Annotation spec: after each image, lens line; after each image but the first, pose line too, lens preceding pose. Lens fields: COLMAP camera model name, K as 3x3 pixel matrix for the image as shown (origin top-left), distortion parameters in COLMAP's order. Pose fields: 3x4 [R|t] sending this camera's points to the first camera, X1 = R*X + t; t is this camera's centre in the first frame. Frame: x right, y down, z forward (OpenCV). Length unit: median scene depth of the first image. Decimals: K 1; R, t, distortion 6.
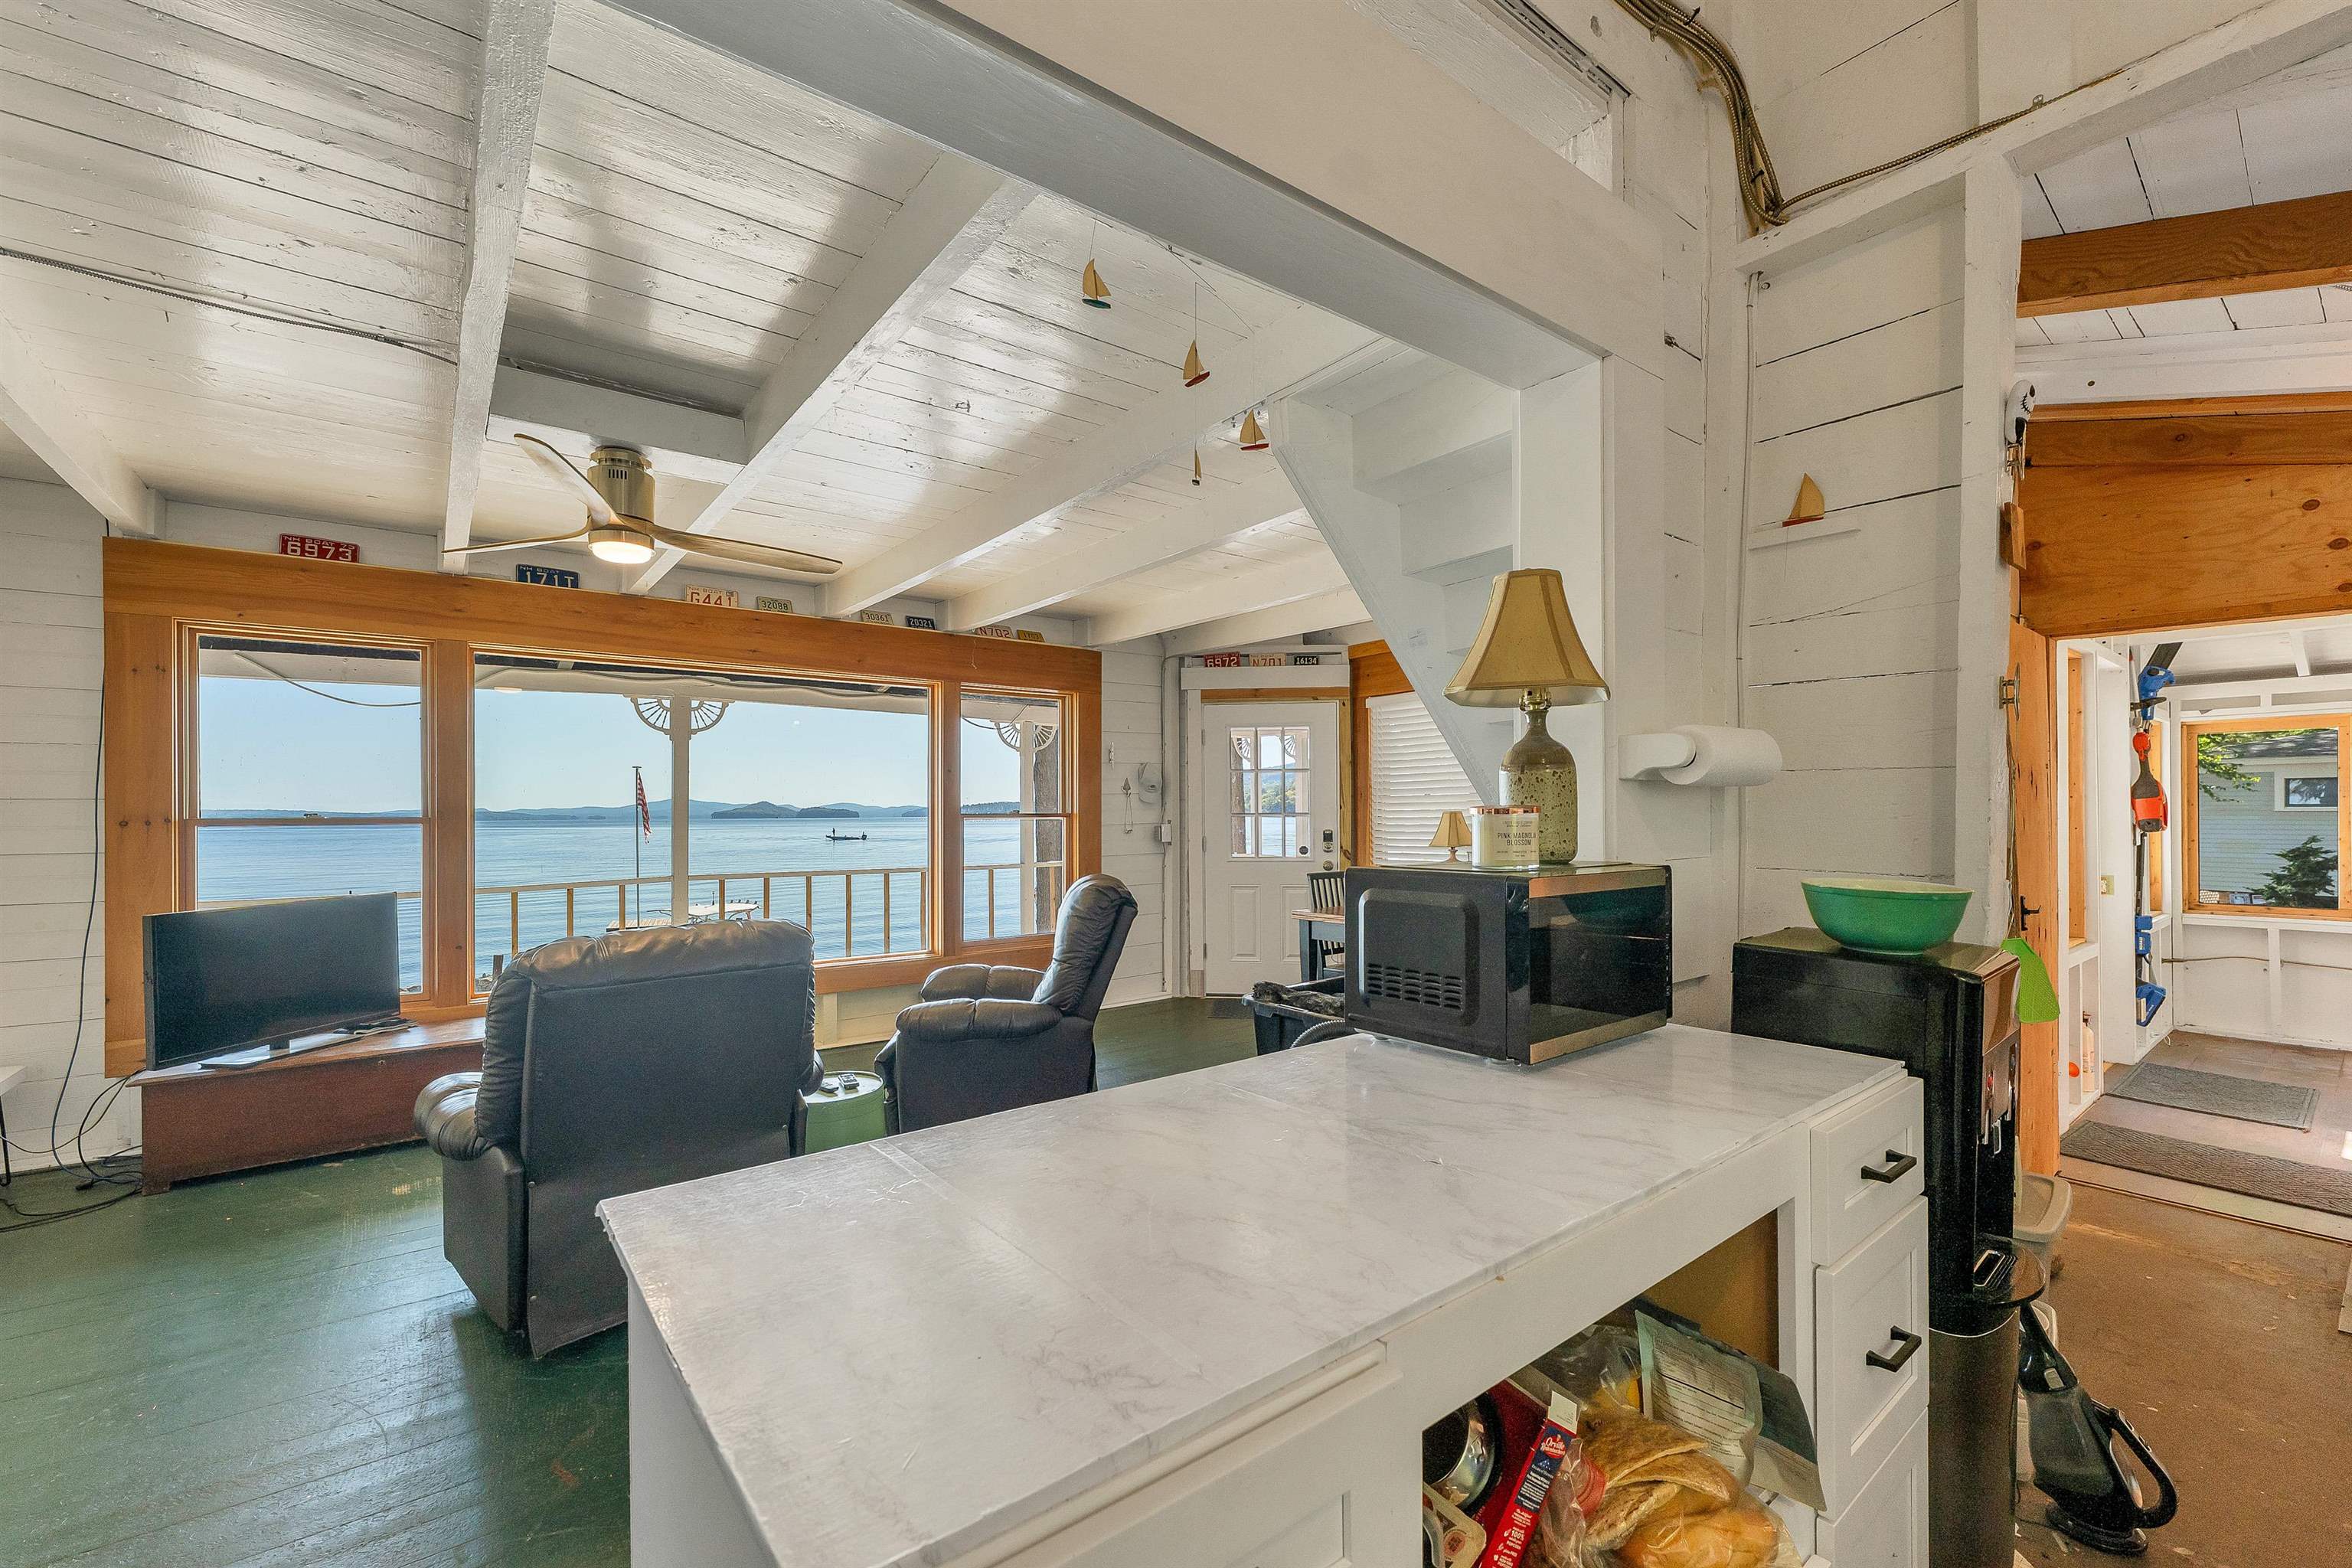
lens RADIAL K [[980.8, 0, 1185.1], [0, 980.8, 811.4], [0, 0, 1]] dist [0.002041, 0.000433]
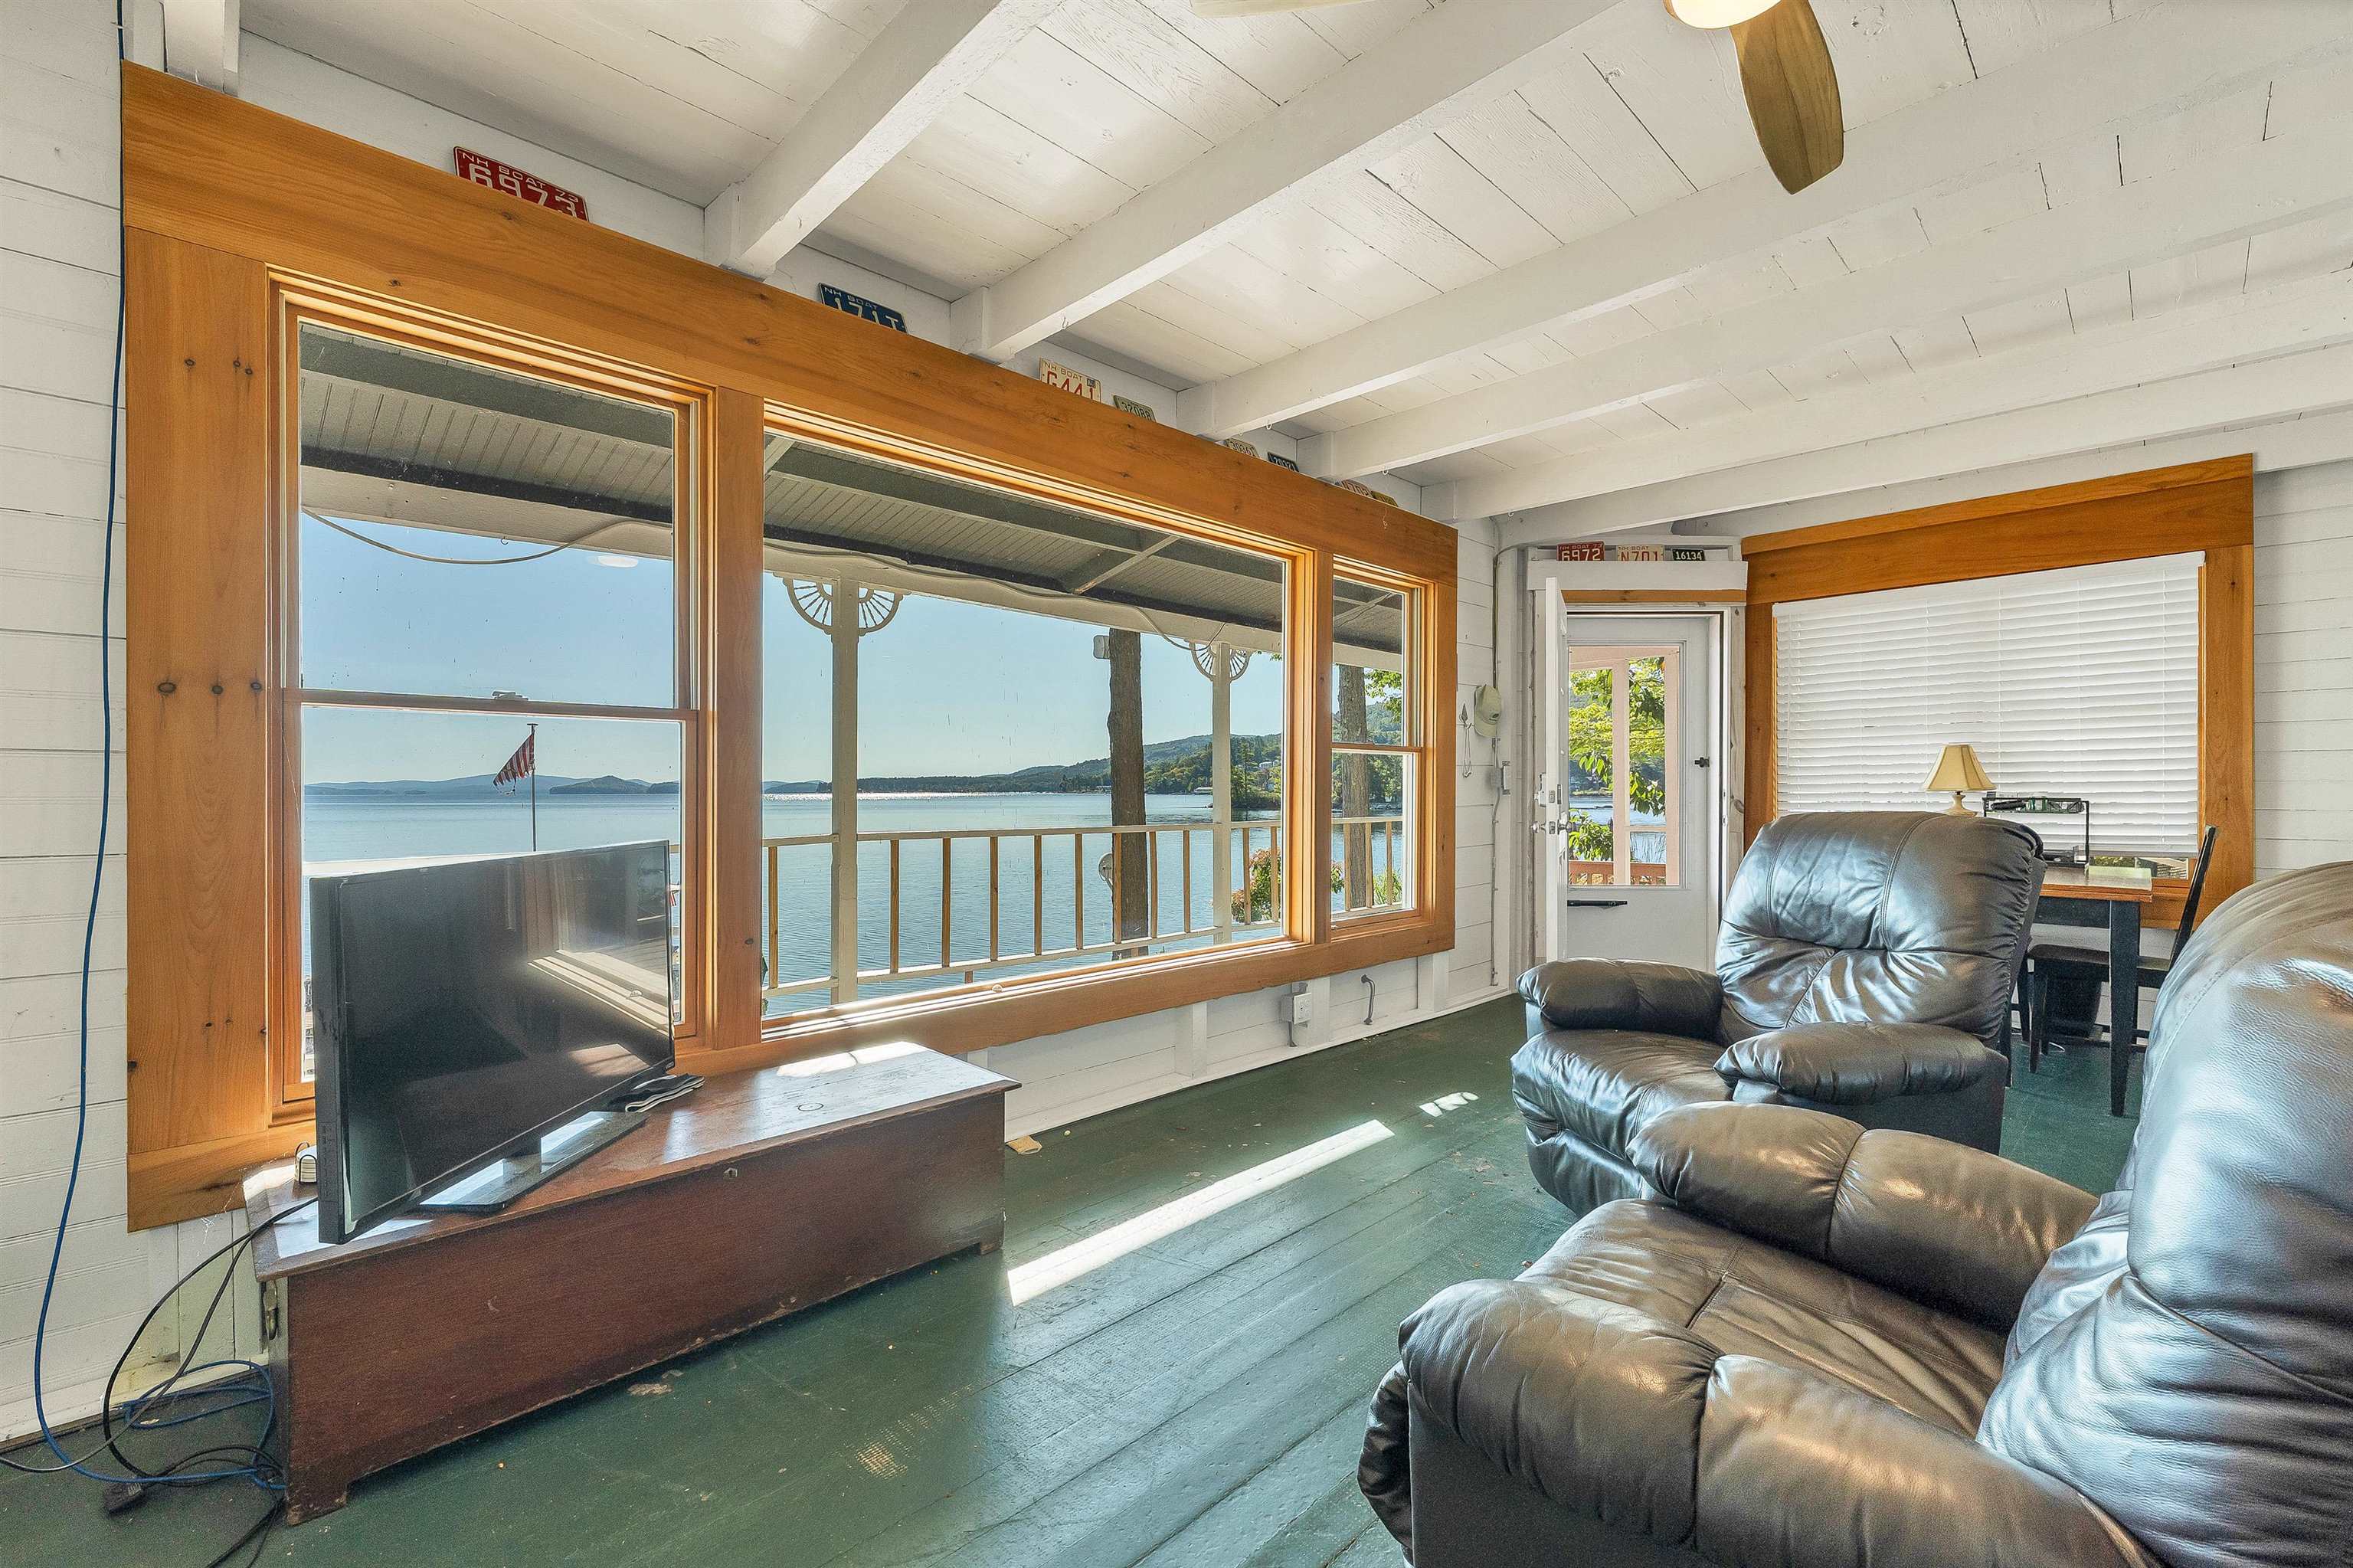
lens RADIAL K [[1000.4, 0, 1187.0], [0, 1000.4, 794.3], [0, 0, 1]] dist [-0.000807, 0.000276]
pose [[0.992729, 0.002673, 0.120345, -0.471367], [-0.003260, 0.999984, 0.004684, 0.042597], [-0.120331, -0.005042, 0.992721, 0.338175]]
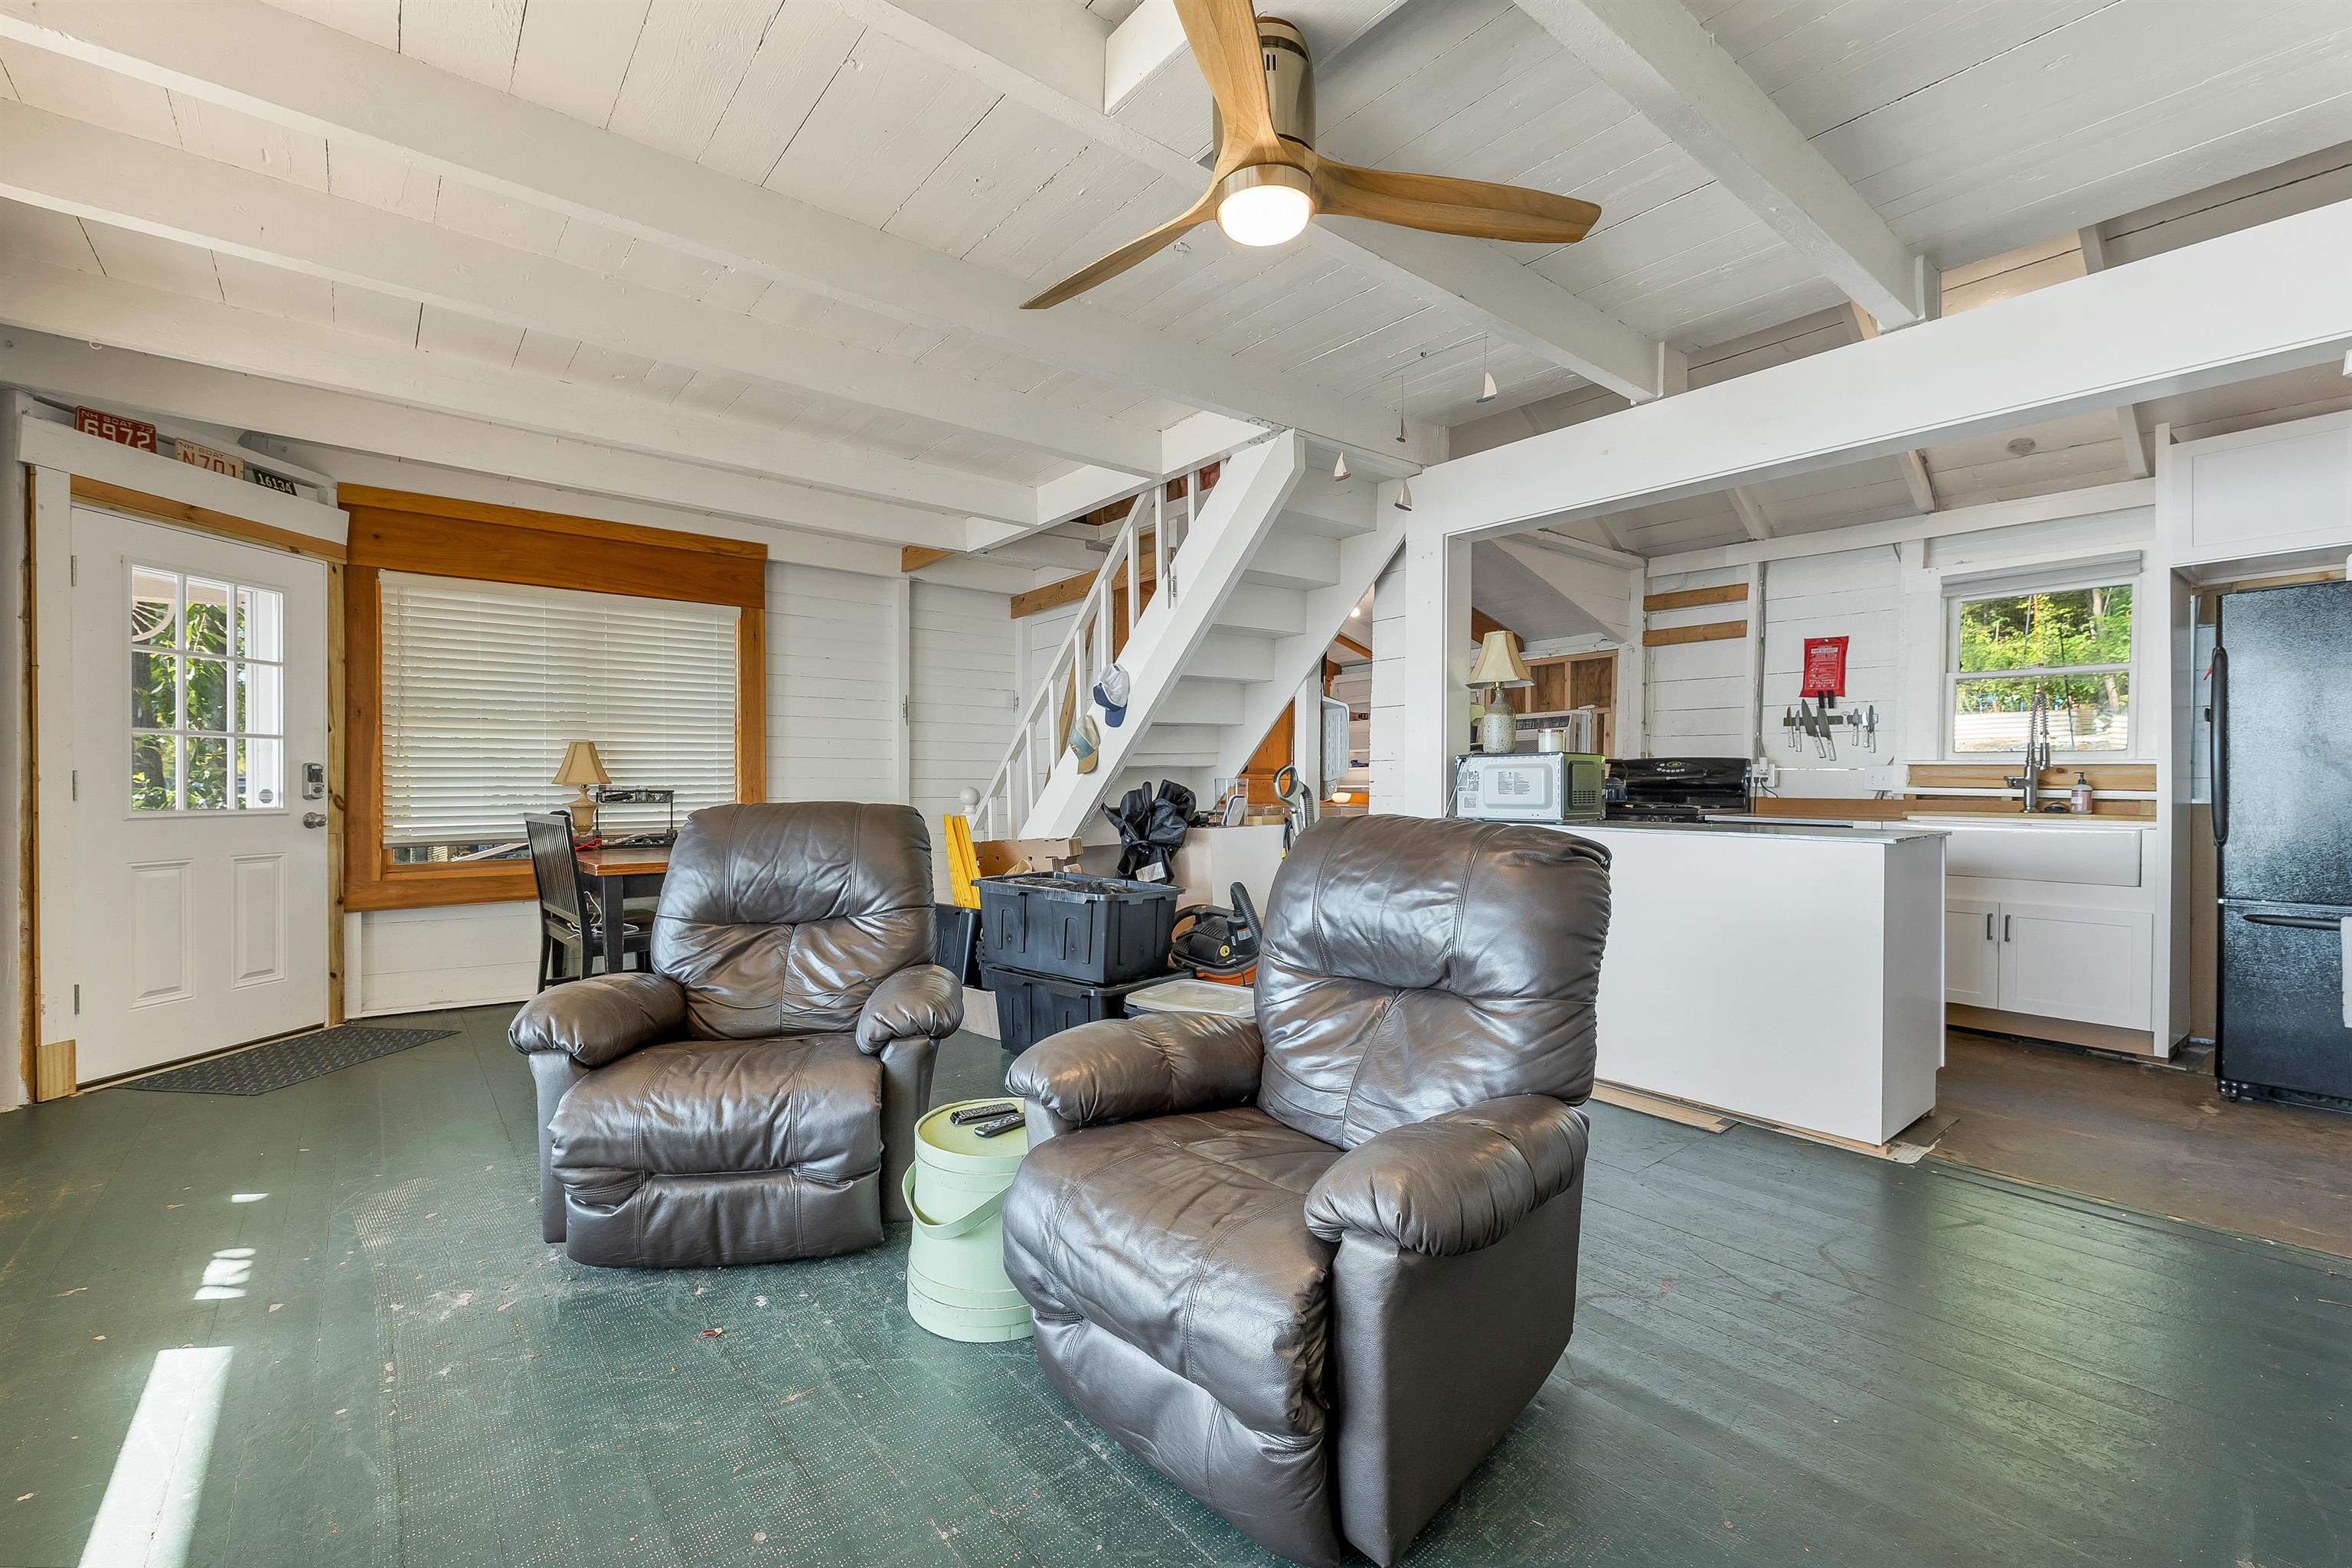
lens RADIAL K [[990.2, 0, 1163.8], [0, 990.2, 790.5], [0, 0, 1]] dist [0.000005, 0.000090]
pose [[-0.019159, -0.001850, 0.999815, -0.647111], [-0.002281, 0.999996, 0.001806, 0.044523], [-0.999814, -0.002246, -0.019163, 0.595677]]
